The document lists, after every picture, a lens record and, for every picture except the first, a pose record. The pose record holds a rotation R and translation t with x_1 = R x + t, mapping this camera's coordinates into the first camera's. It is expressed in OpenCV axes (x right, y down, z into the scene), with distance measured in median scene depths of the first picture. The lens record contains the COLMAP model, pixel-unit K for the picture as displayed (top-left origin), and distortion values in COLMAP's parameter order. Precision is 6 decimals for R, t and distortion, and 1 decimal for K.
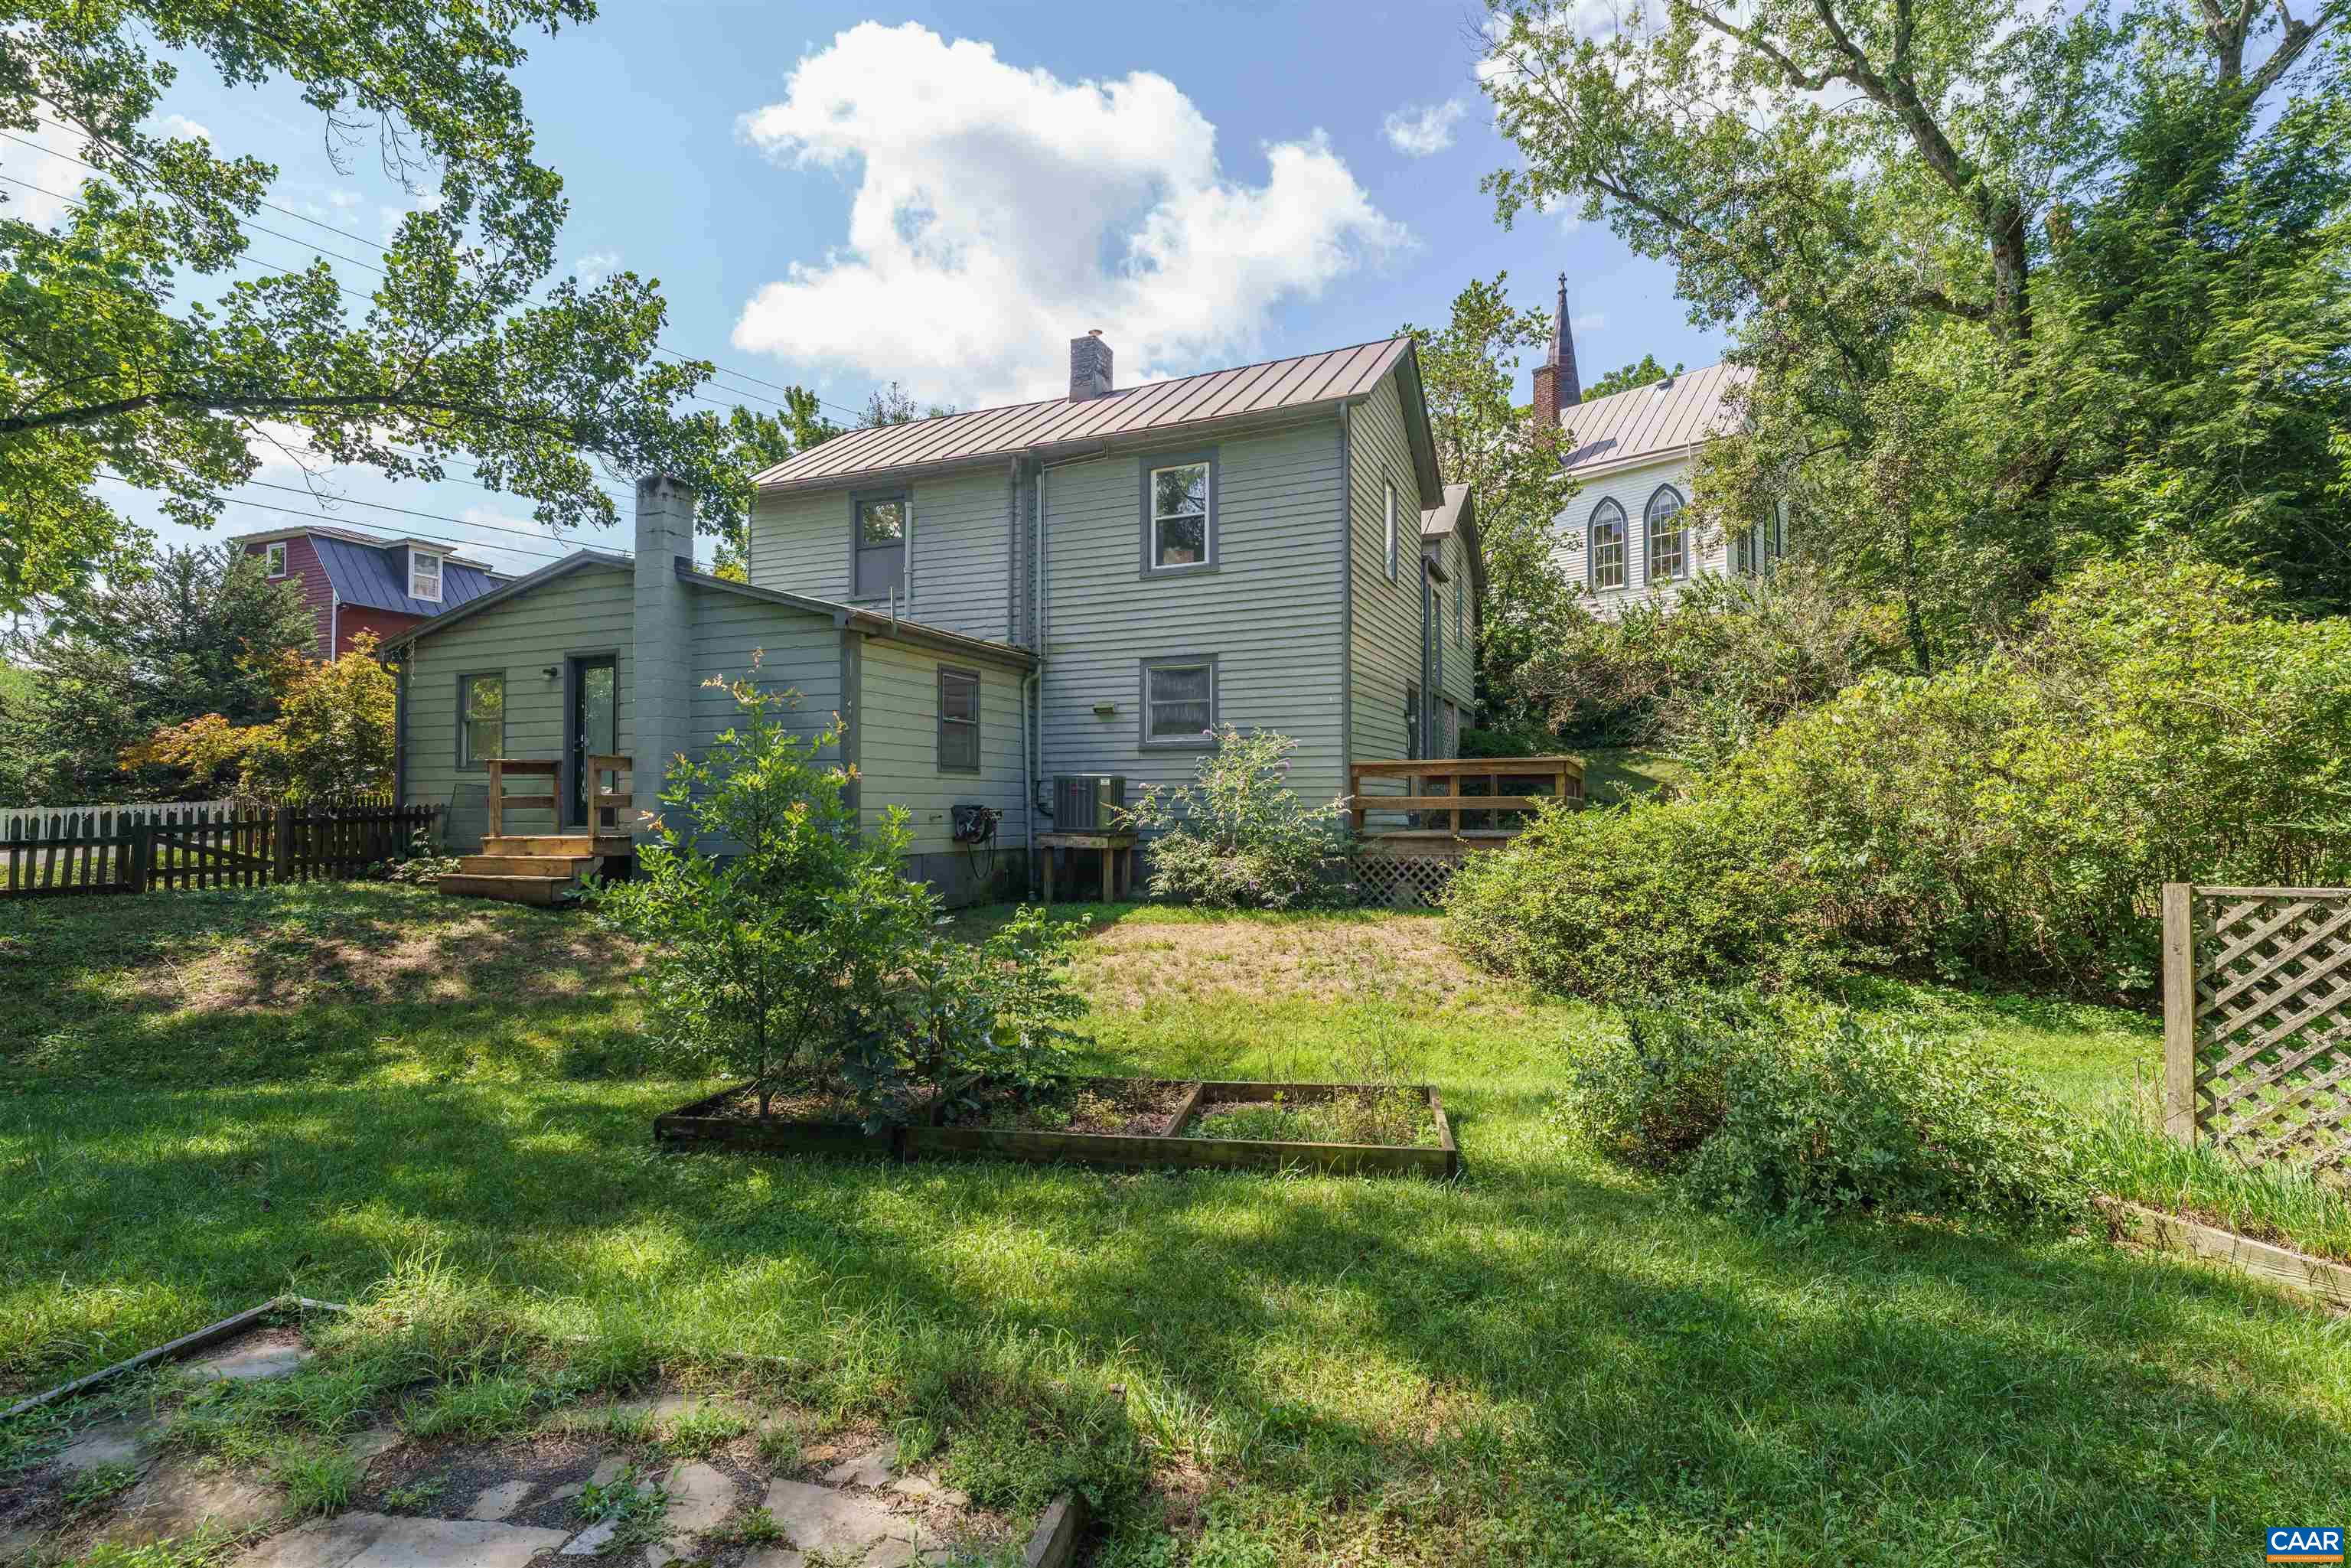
lens RADIAL K [[1092.3, 0, 1175.5], [0, 1092.3, 784.0], [0, 0, 1]] dist [0.000940, 0.000048]
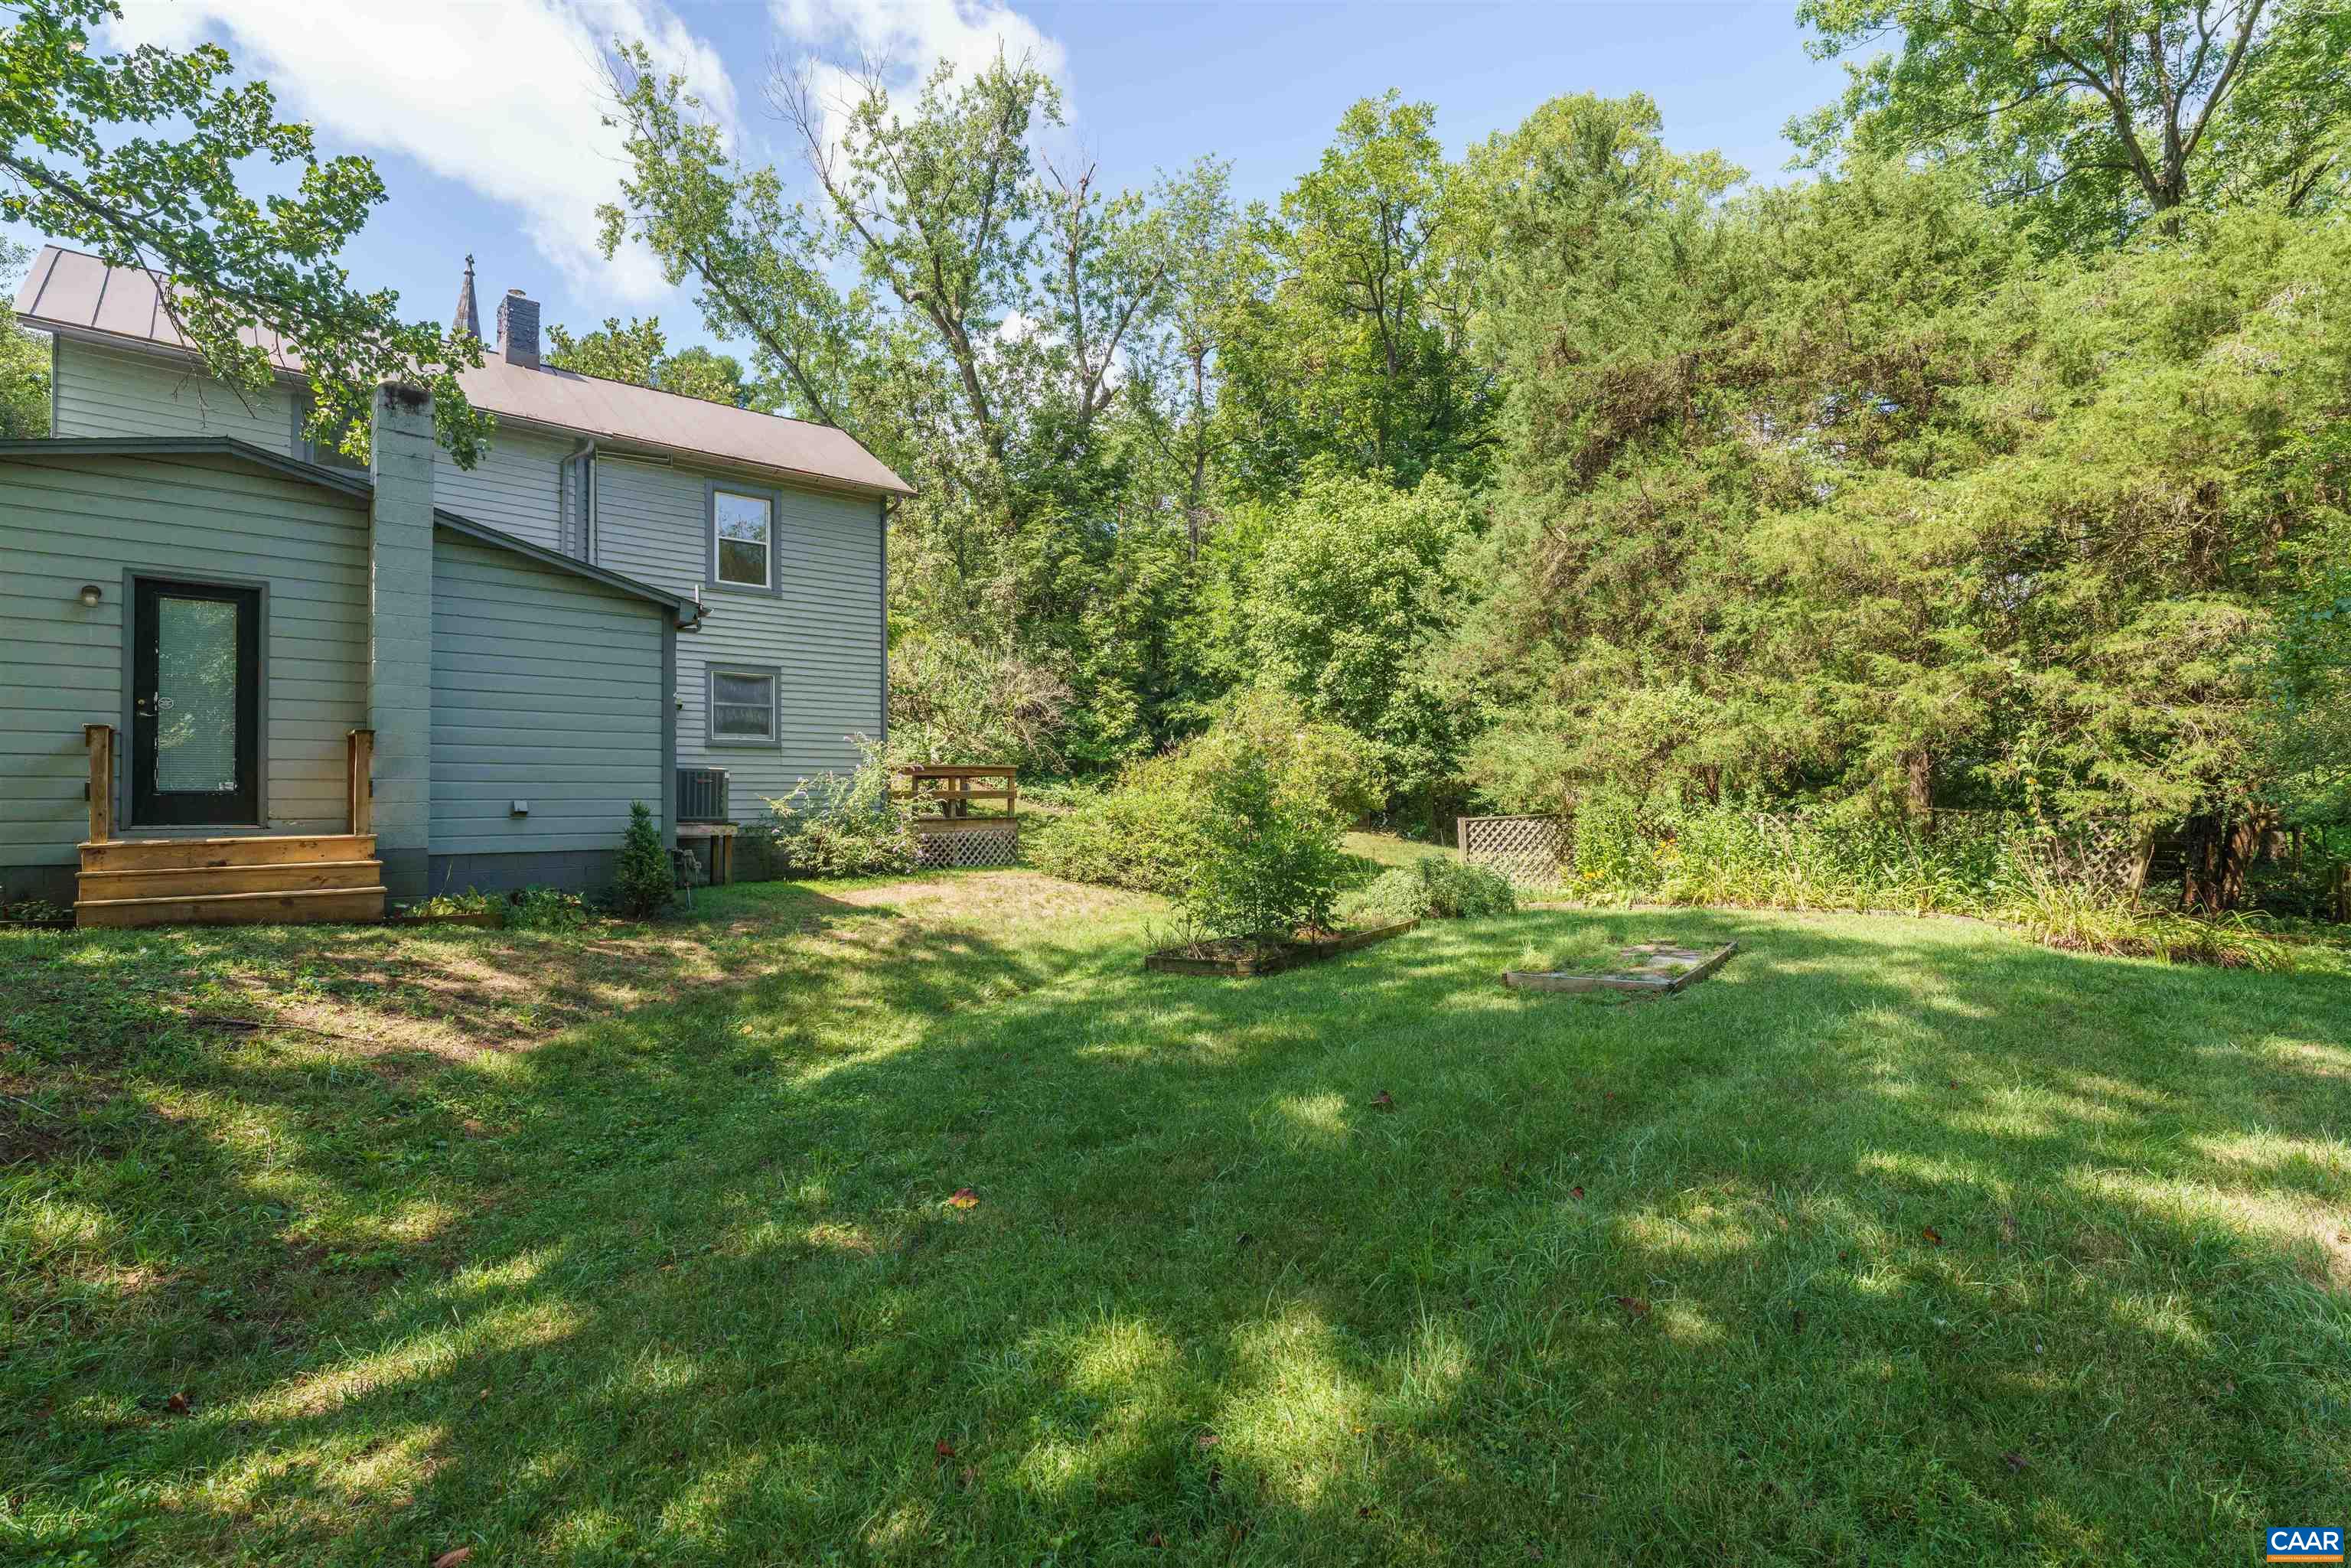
lens RADIAL K [[1080.2, 0, 1175.5], [0, 1080.2, 784.0], [0, 0, 1]] dist [-0.000281, -0.000033]
pose [[0.416282, 0.010219, 0.909178, -0.836802], [-0.005144, 0.999947, -0.008884, 0.013636], [-0.909221, -0.000978, 0.416312, 0.133376]]
